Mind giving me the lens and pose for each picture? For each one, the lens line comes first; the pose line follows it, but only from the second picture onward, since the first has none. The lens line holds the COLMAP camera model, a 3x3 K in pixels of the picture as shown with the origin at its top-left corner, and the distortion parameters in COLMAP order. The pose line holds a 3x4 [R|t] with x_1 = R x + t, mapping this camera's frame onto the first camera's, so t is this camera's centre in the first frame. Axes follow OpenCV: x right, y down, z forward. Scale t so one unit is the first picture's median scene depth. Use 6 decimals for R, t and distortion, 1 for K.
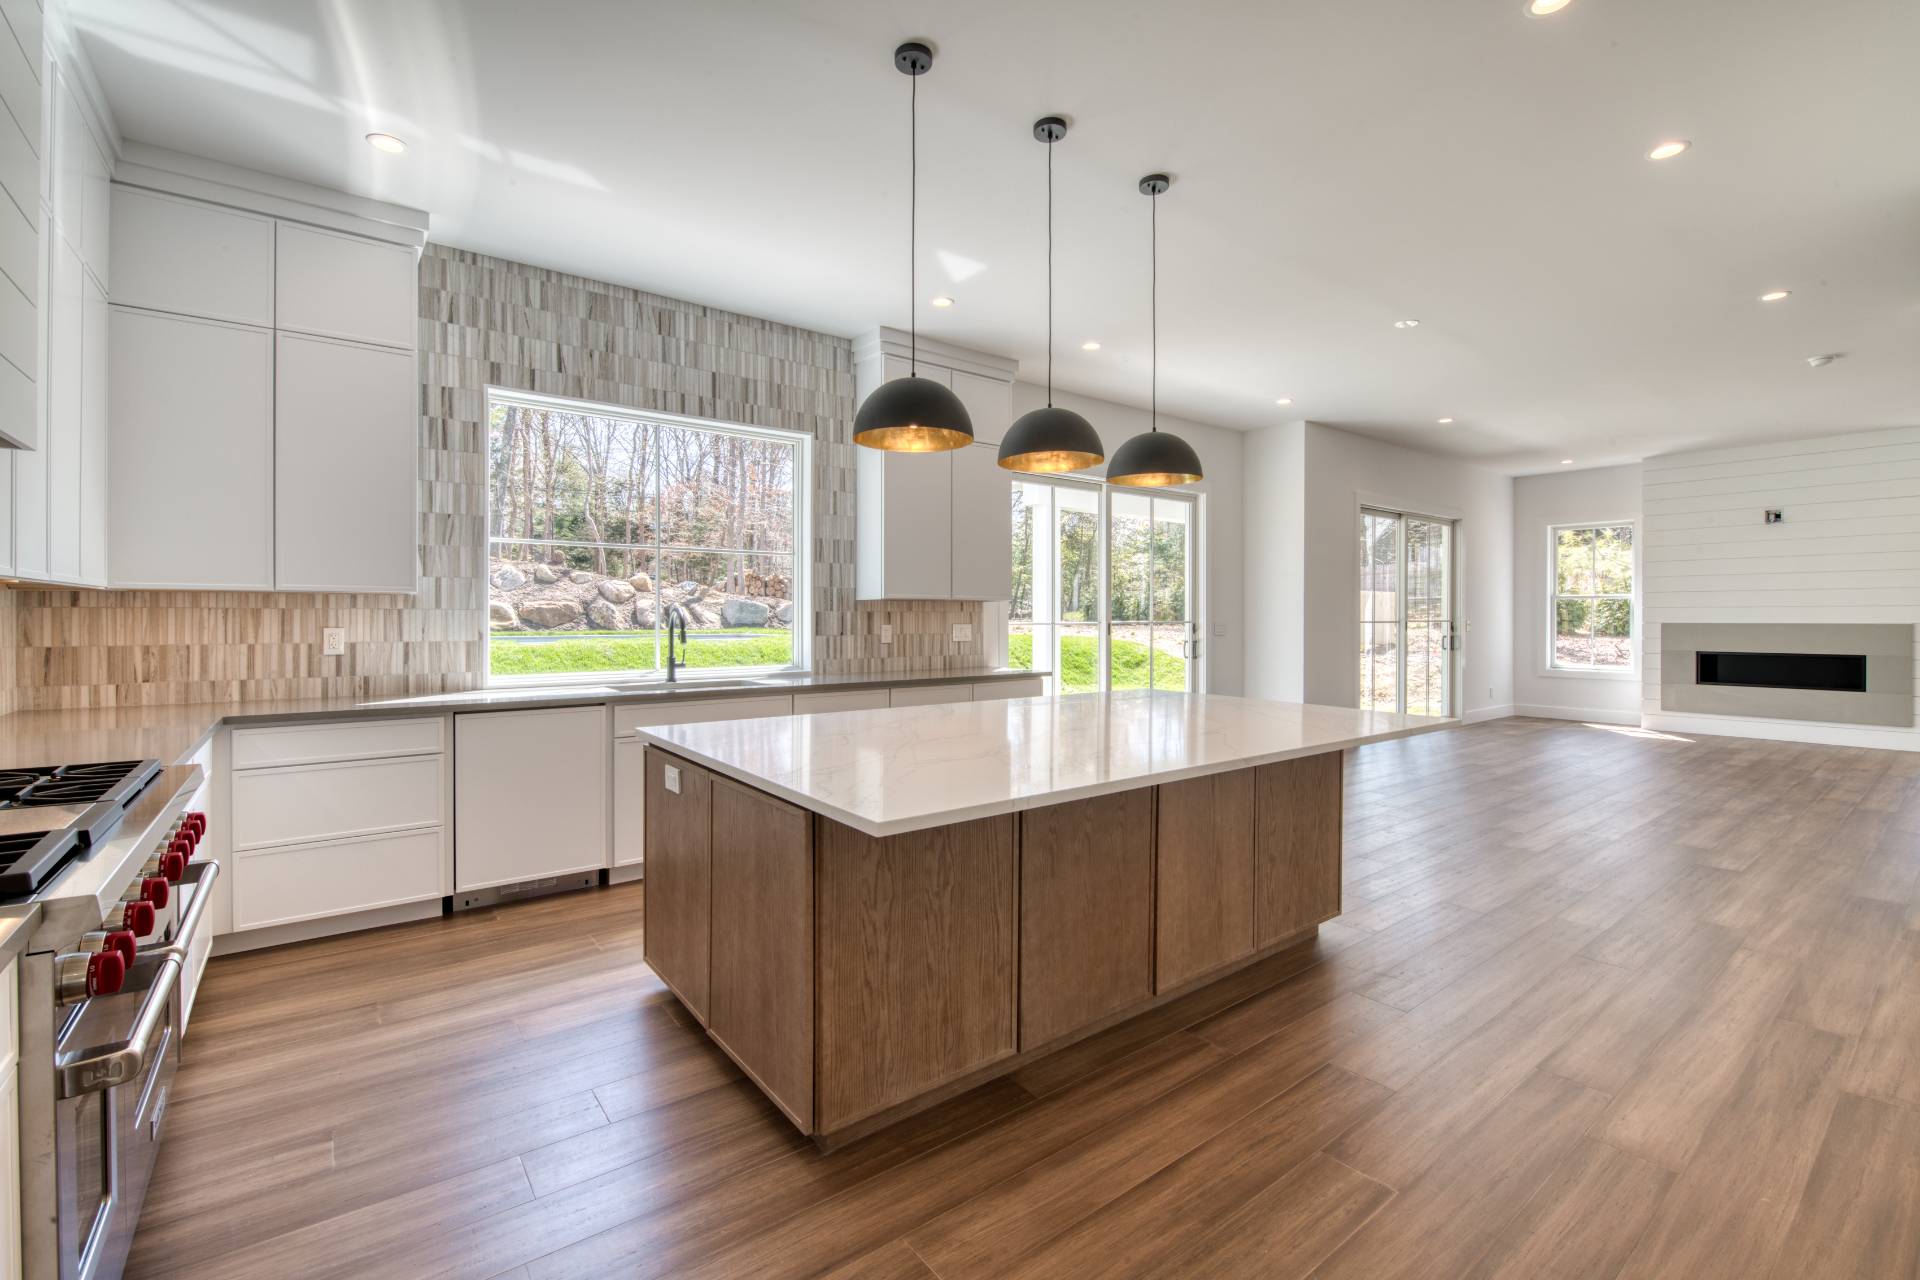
lens RADIAL K [[830.6, 0, 960.7], [0, 830.6, 618.1], [0, 0, 1]] dist [-0.001613, -0.000111]
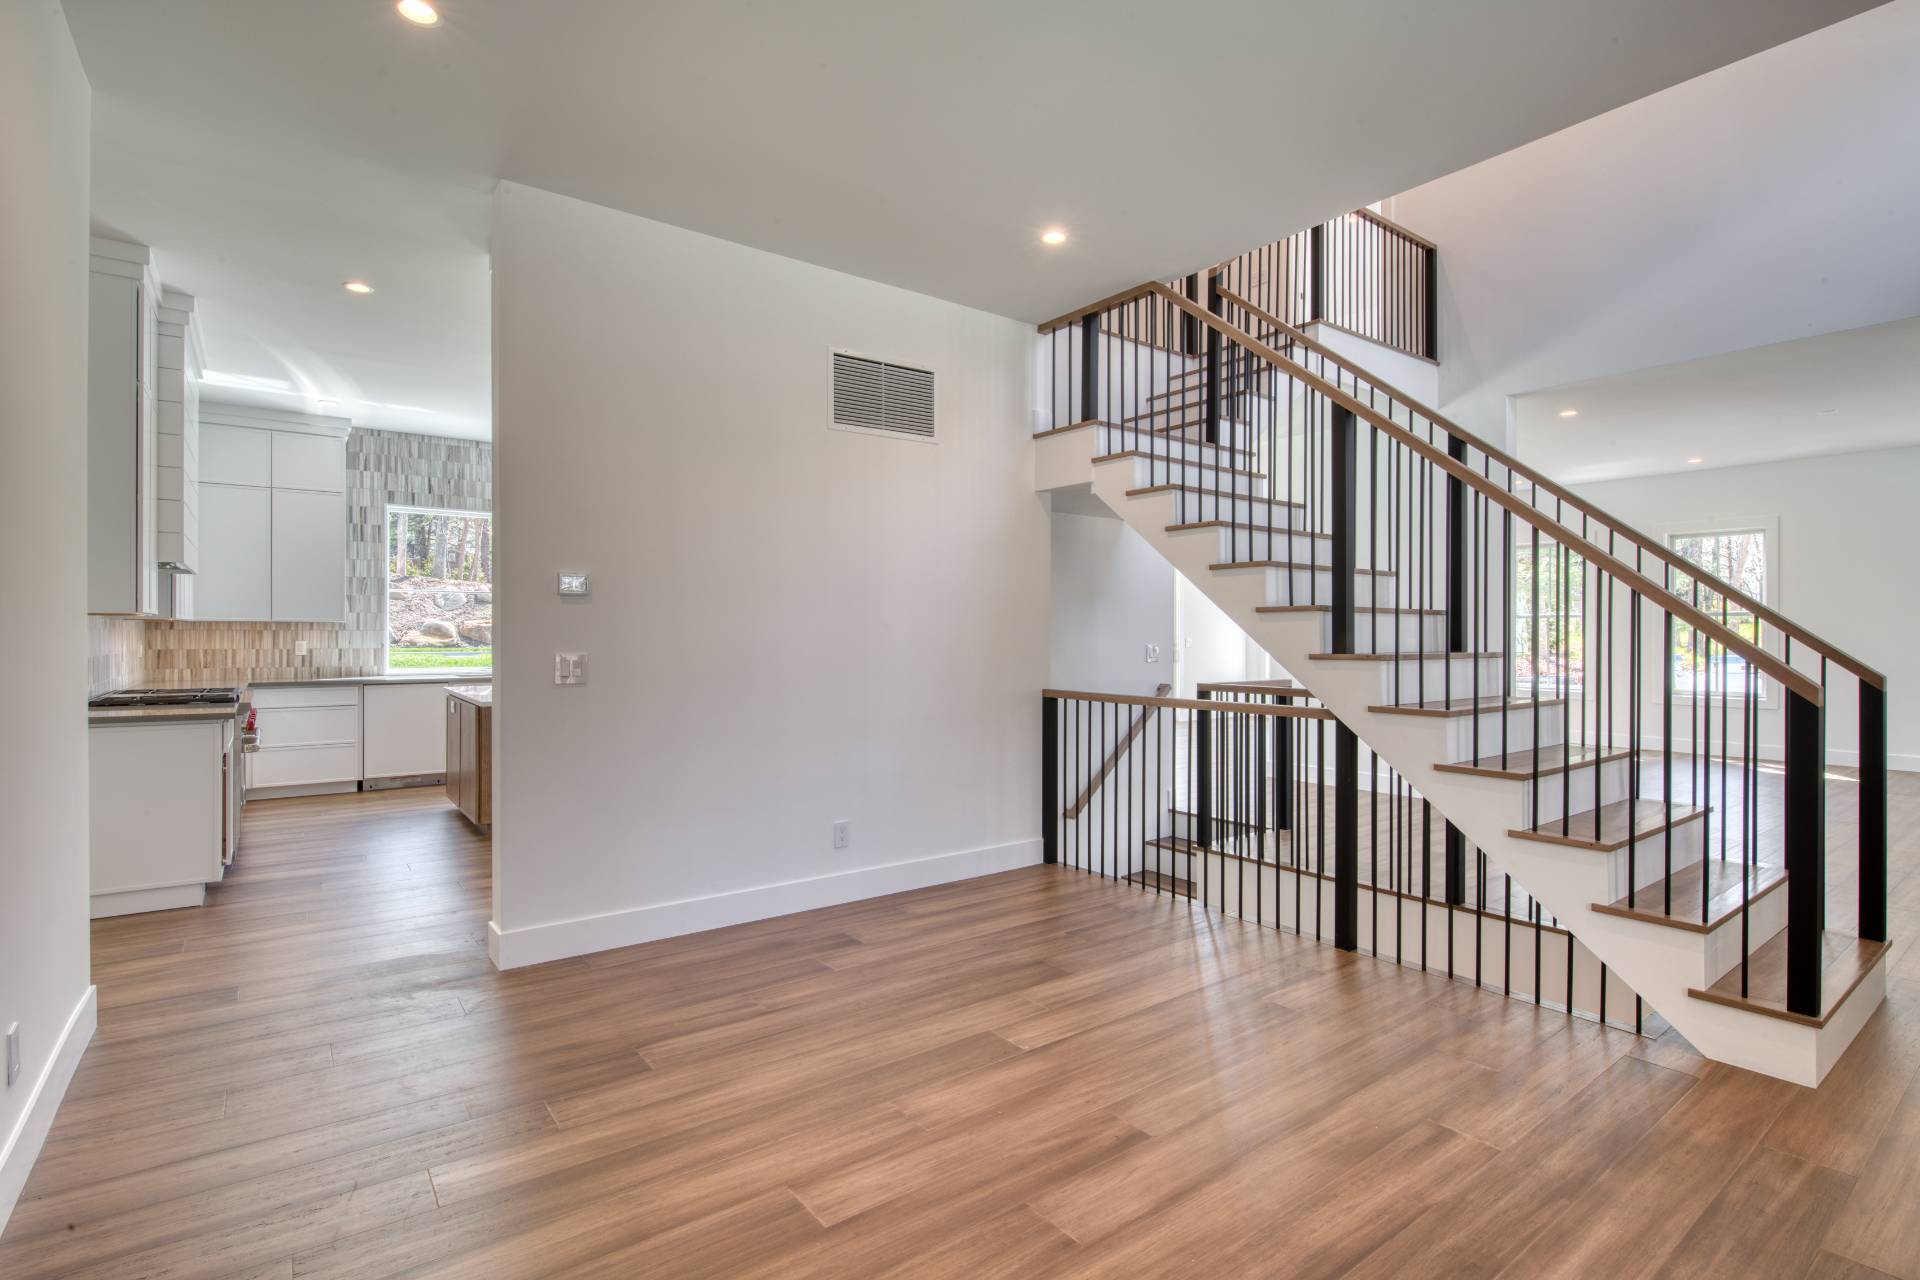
lens RADIAL K [[904.3, 0, 960.0], [0, 904.3, 640.0], [0, 0, 1]] dist [-0.001172, 0.000034]
pose [[0.999970, 0.002747, -0.007180, 0.682534], [-0.002721, 0.999990, 0.003650, -0.000958], [0.007190, -0.003631, 0.999968, -0.940296]]
